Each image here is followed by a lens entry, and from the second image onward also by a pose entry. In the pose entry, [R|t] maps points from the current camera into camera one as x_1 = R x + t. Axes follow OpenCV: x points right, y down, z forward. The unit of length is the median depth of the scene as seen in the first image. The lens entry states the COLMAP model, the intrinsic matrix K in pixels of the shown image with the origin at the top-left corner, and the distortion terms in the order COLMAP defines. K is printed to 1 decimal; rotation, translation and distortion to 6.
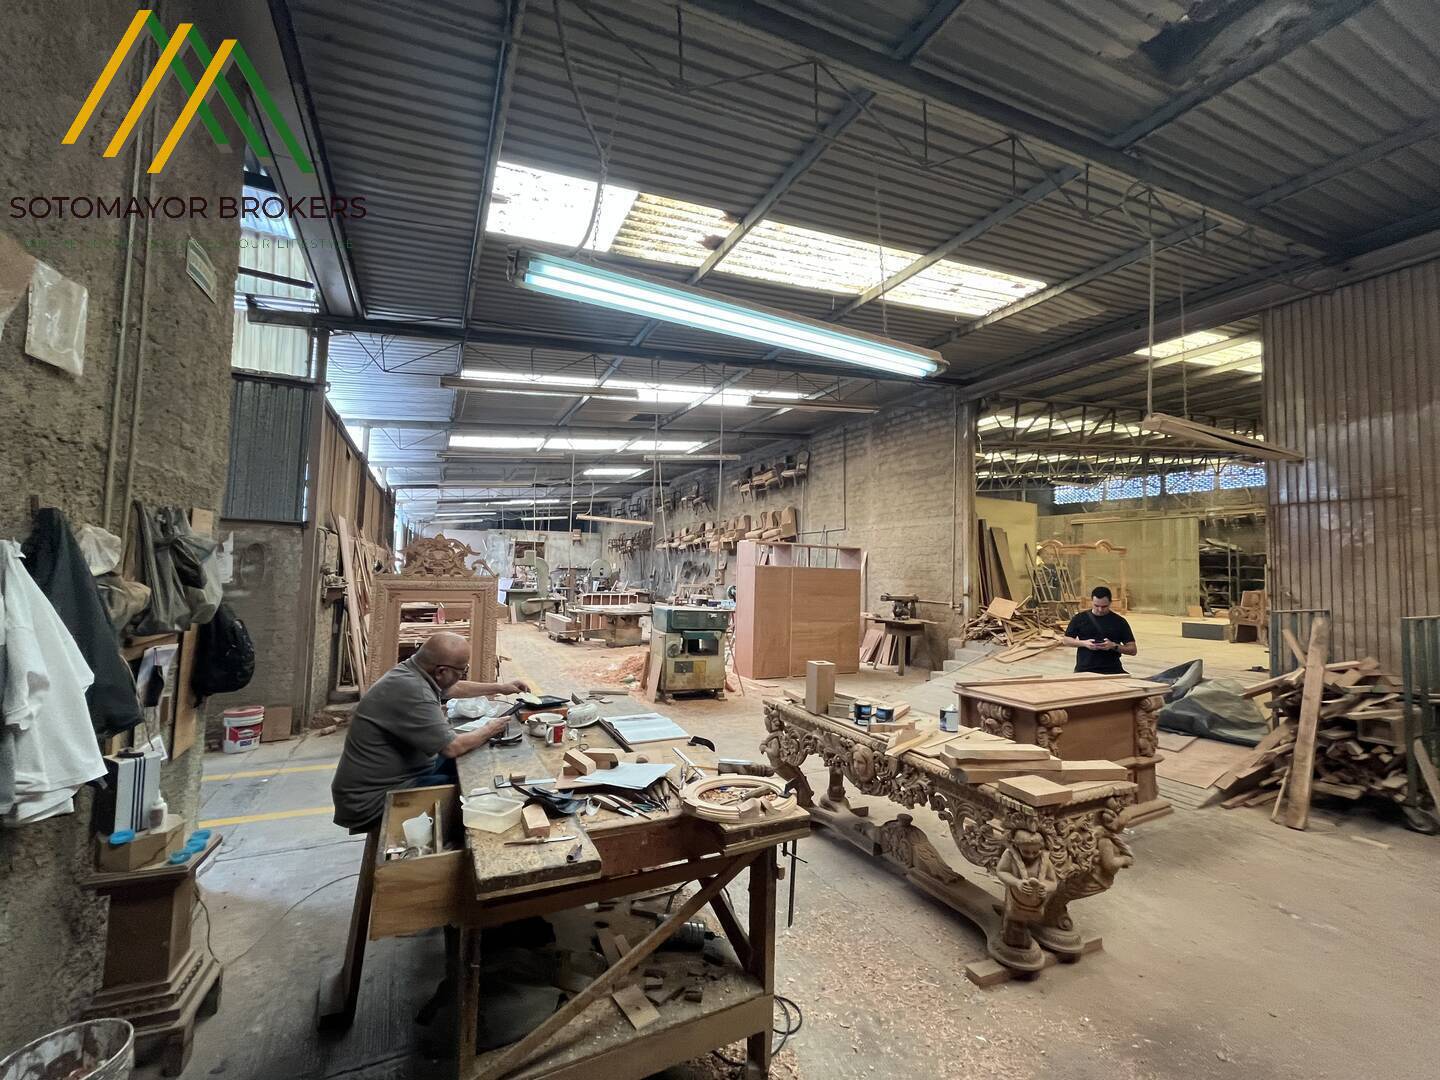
lens RADIAL K [[586.3, 0, 718.0], [0, 586.3, 539.3], [0, 0, 1]] dist [-0.002457, -0.000098]
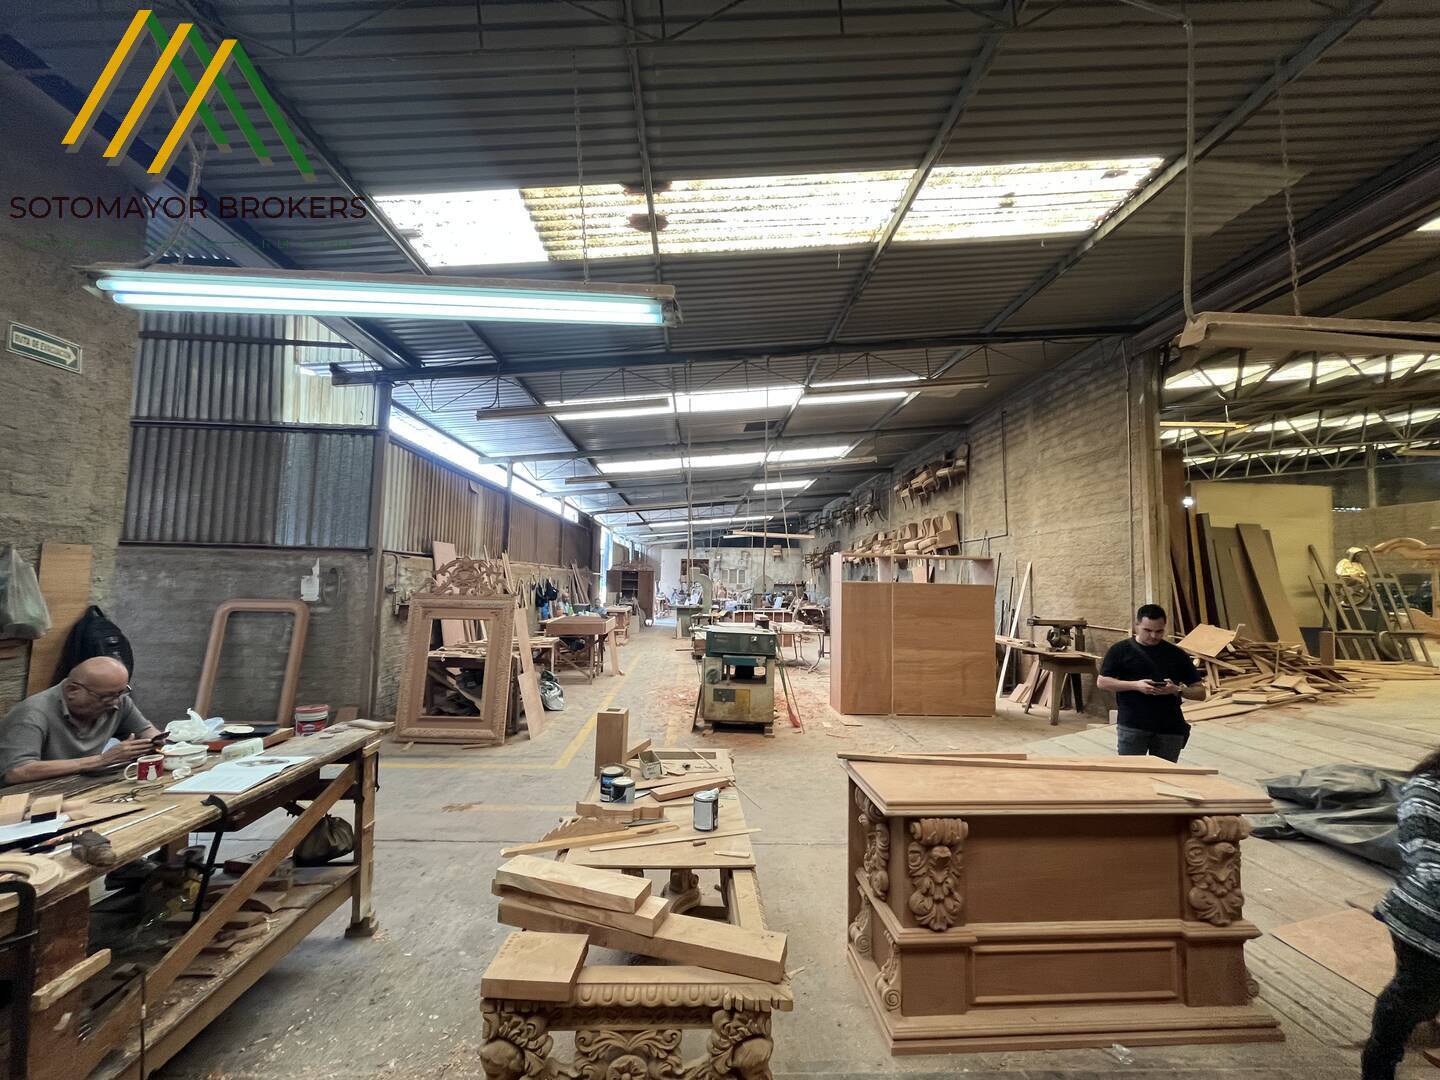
lens RADIAL K [[586.3, 0, 722.4], [0, 586.3, 539.0], [0, 0, 1]] dist [-0.002457, -0.000098]
pose [[0.912147, -0.037205, -0.408171, 0.237409], [0.026811, 0.999155, -0.031159, 0.003896], [0.408985, 0.017478, 0.912374, 0.127132]]
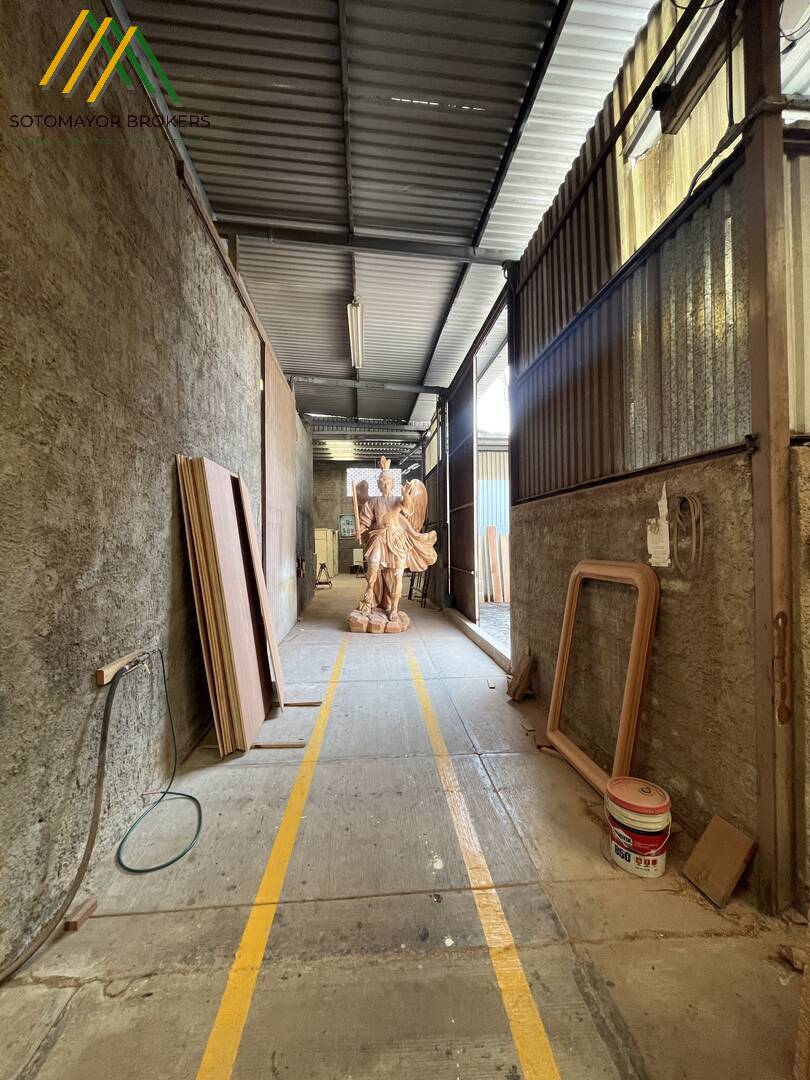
lens RADIAL K [[439.7, 0, 406.4], [0, 439.7, 541.1], [0, 0, 1]] dist [-0.002457, -0.000098]
pose [[-0.382352, -0.023278, -0.923723, -0.167066], [0.047111, 0.997891, -0.044647, 0.030263], [0.922815, -0.060588, -0.380449, 0.504490]]
